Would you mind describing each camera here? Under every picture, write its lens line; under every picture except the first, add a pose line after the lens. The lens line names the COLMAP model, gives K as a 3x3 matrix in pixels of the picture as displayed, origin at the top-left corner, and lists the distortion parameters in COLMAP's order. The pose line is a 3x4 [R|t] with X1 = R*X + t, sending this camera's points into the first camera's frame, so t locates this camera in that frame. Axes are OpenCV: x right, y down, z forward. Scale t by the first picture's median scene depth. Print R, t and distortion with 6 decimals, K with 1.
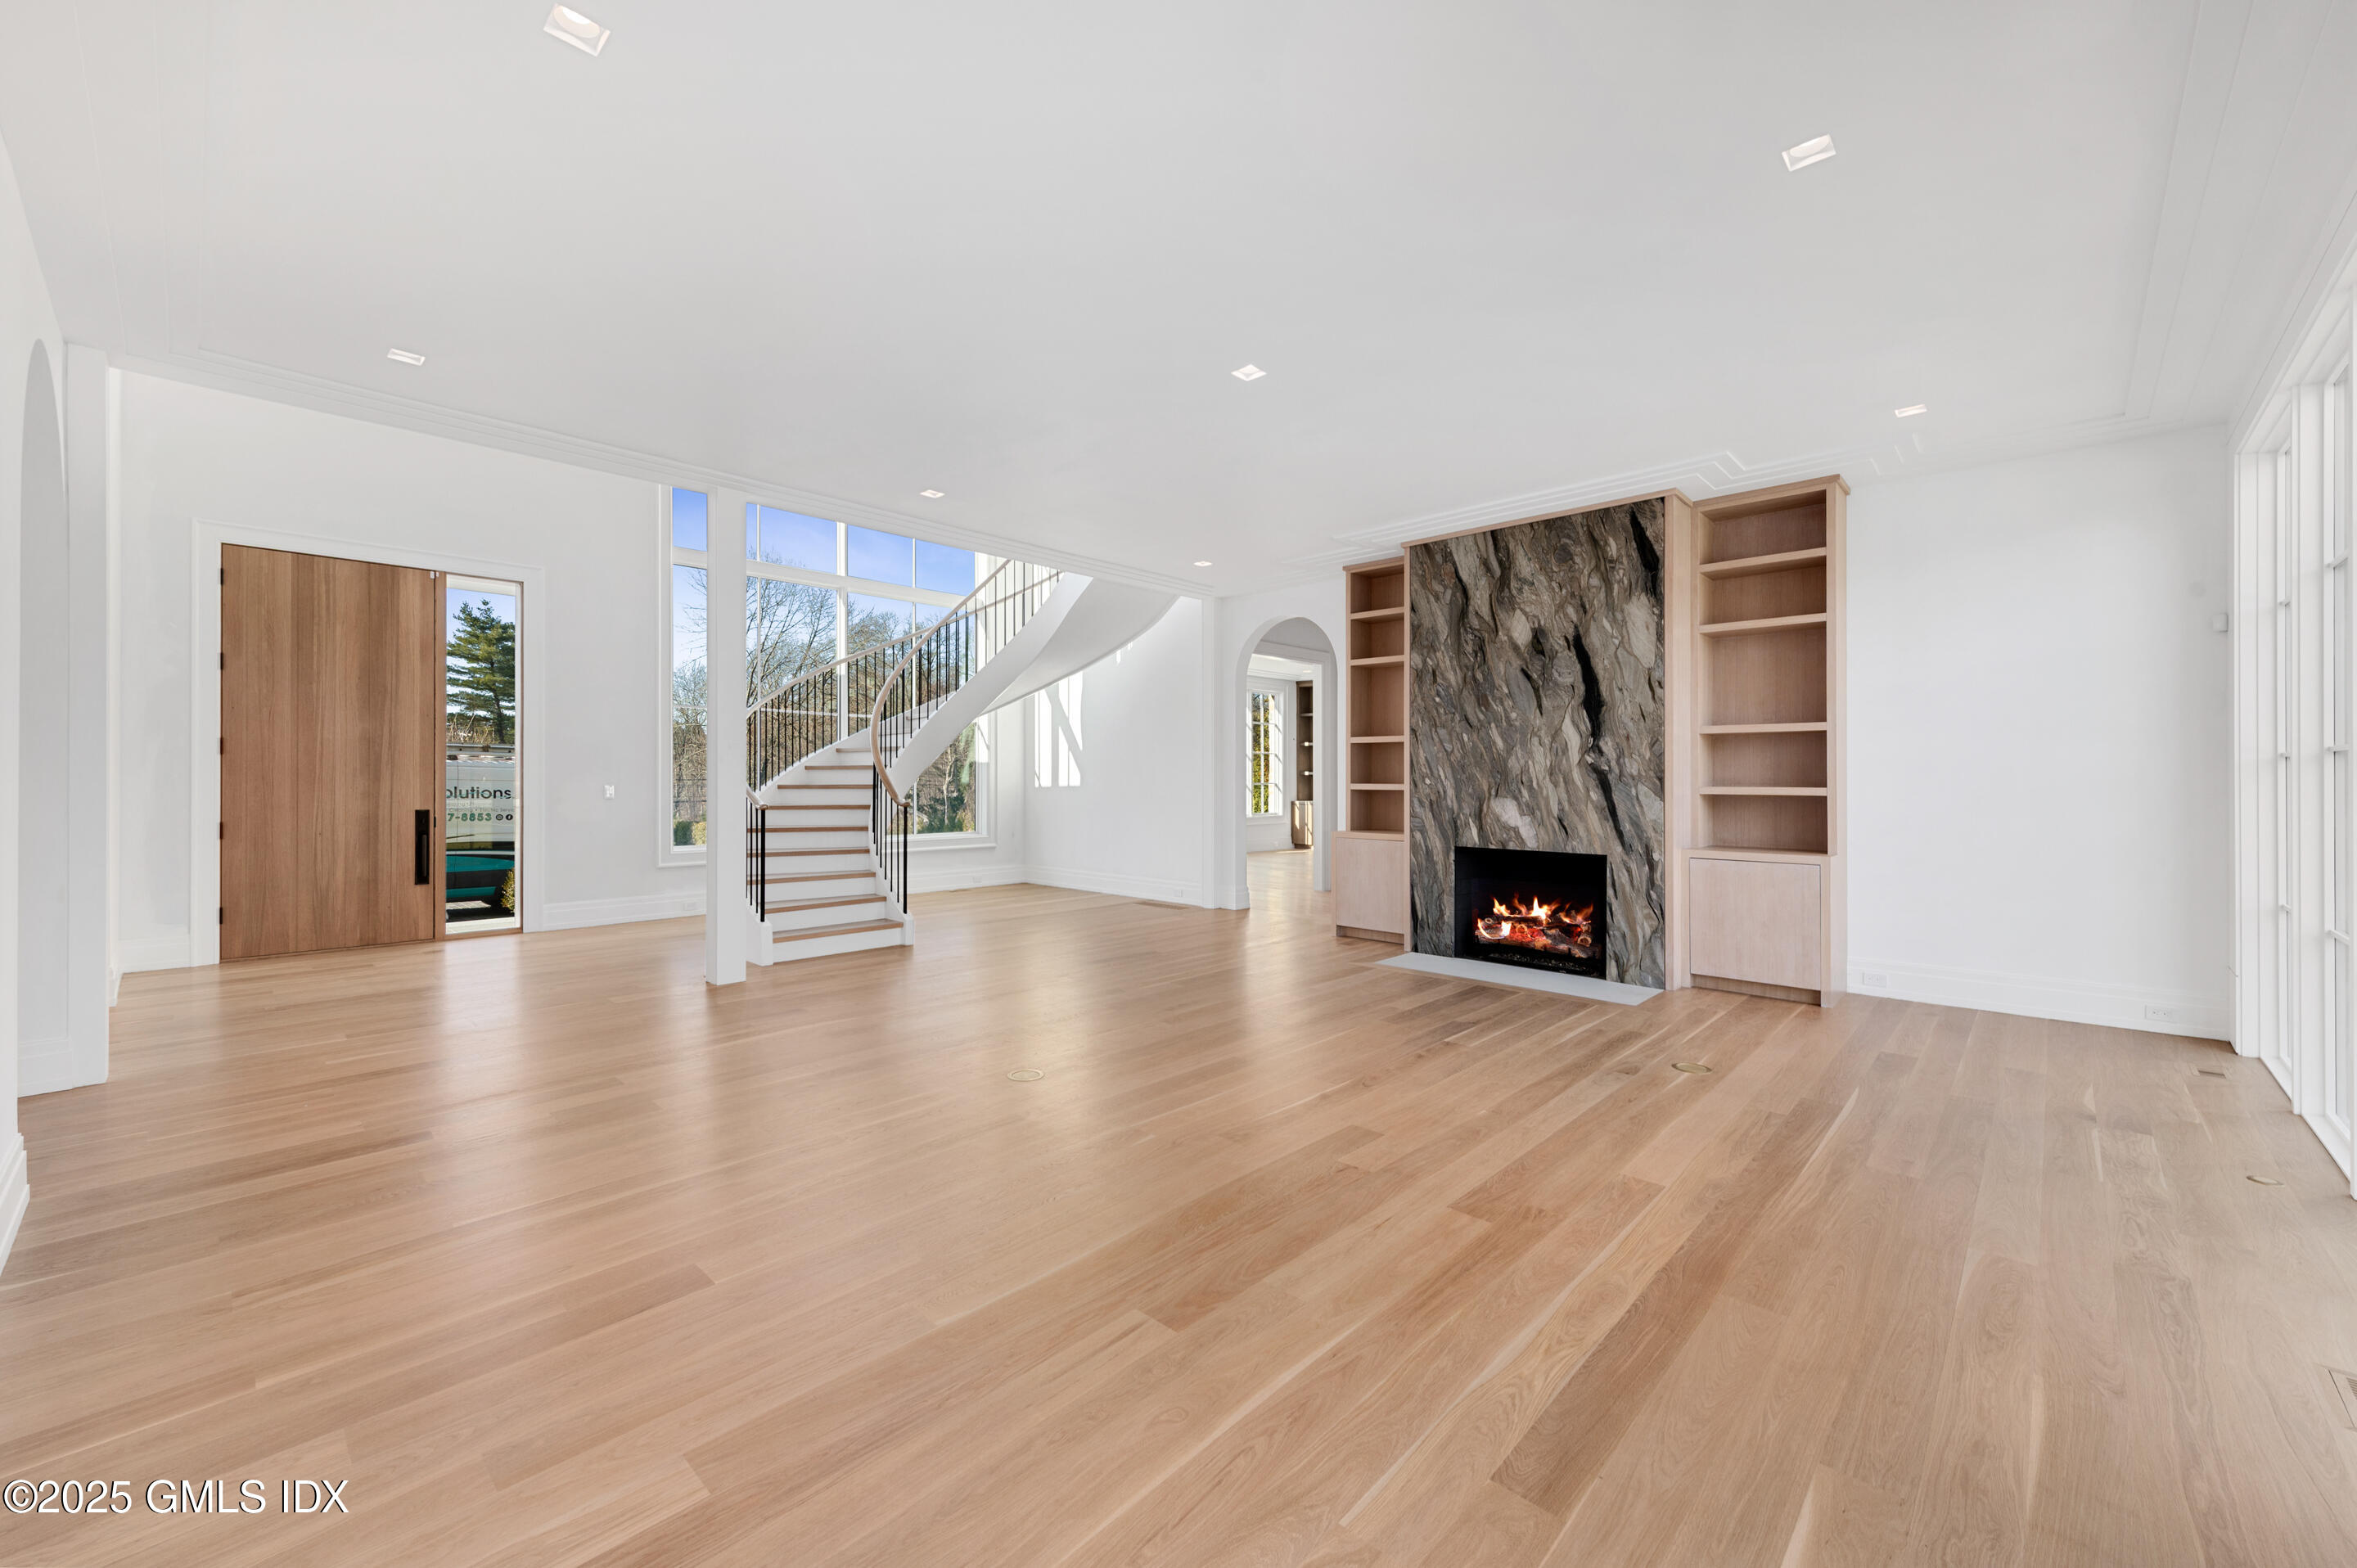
lens RADIAL K [[914.2, 0, 1179.3], [0, 914.2, 779.3], [0, 0, 1]] dist [0.000429, -0.001105]
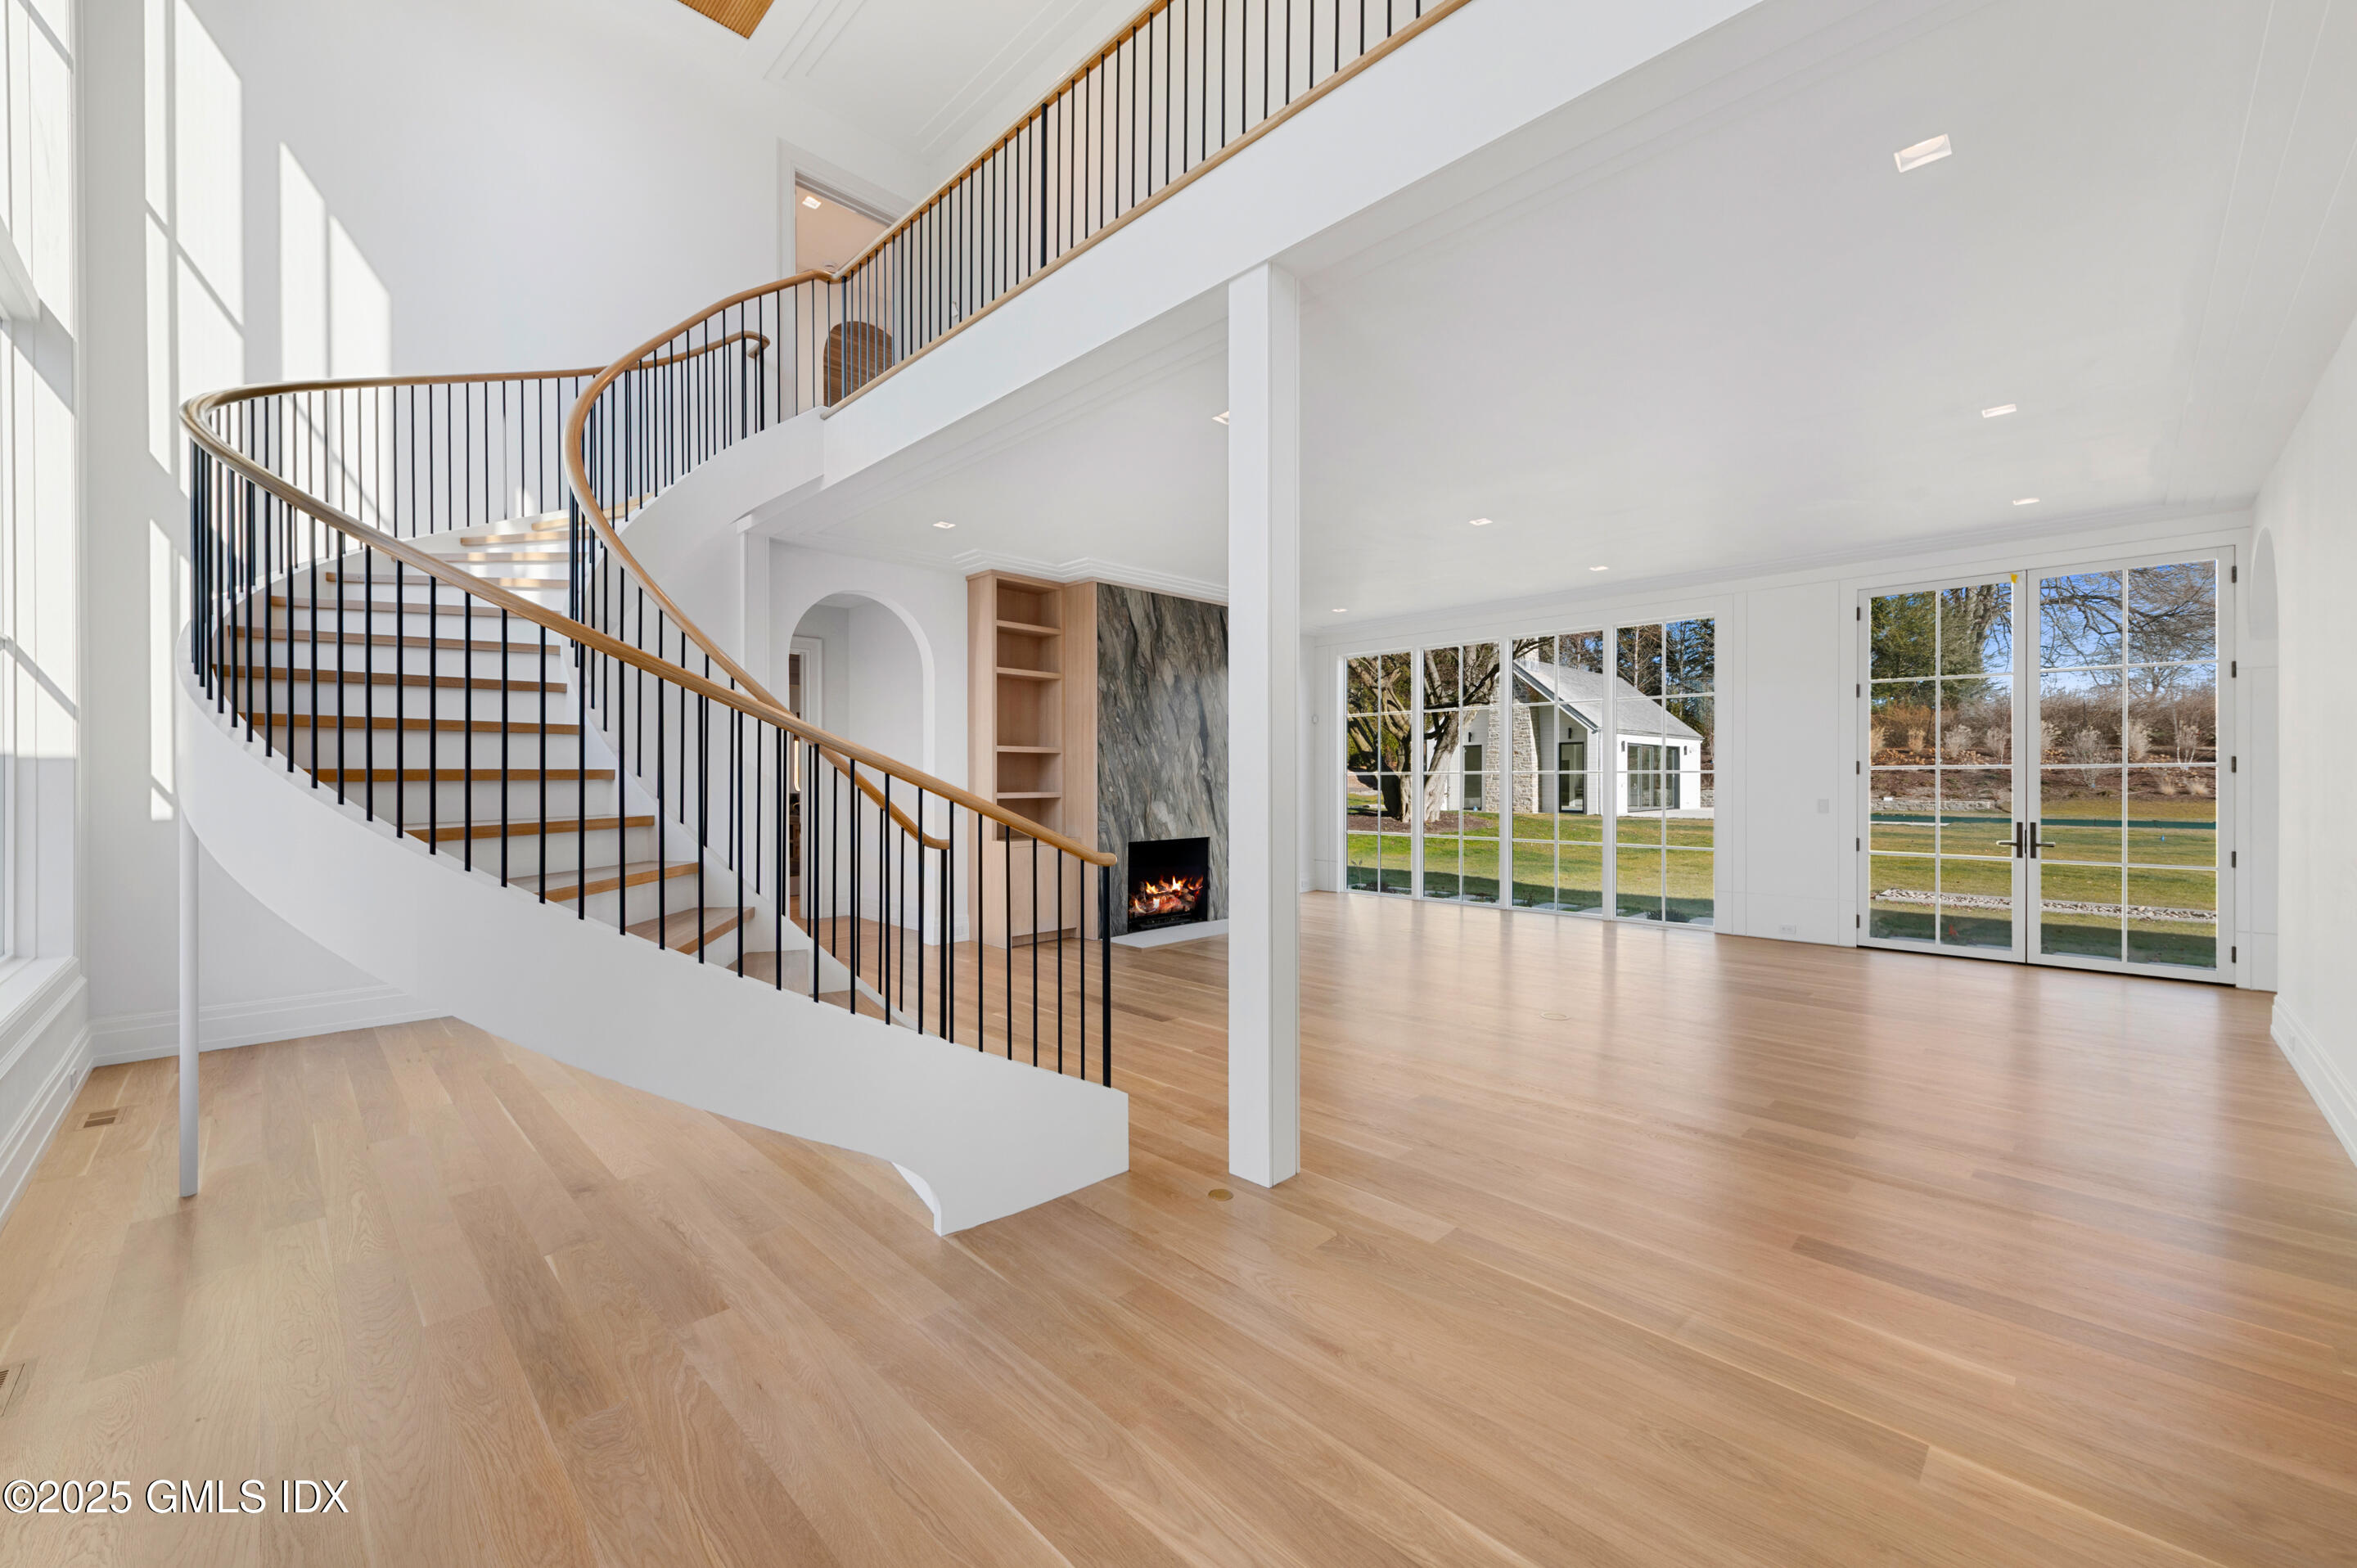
lens RADIAL K [[914.2, 0, 1168.8], [0, 914.2, 775.7], [0, 0, 1]] dist [0.000429, -0.001105]
pose [[0.029219, 0.003425, 0.999567, -0.944463], [0.007578, 0.999965, -0.003648, -0.010835], [-0.999544, 0.007682, 0.029192, 0.948365]]
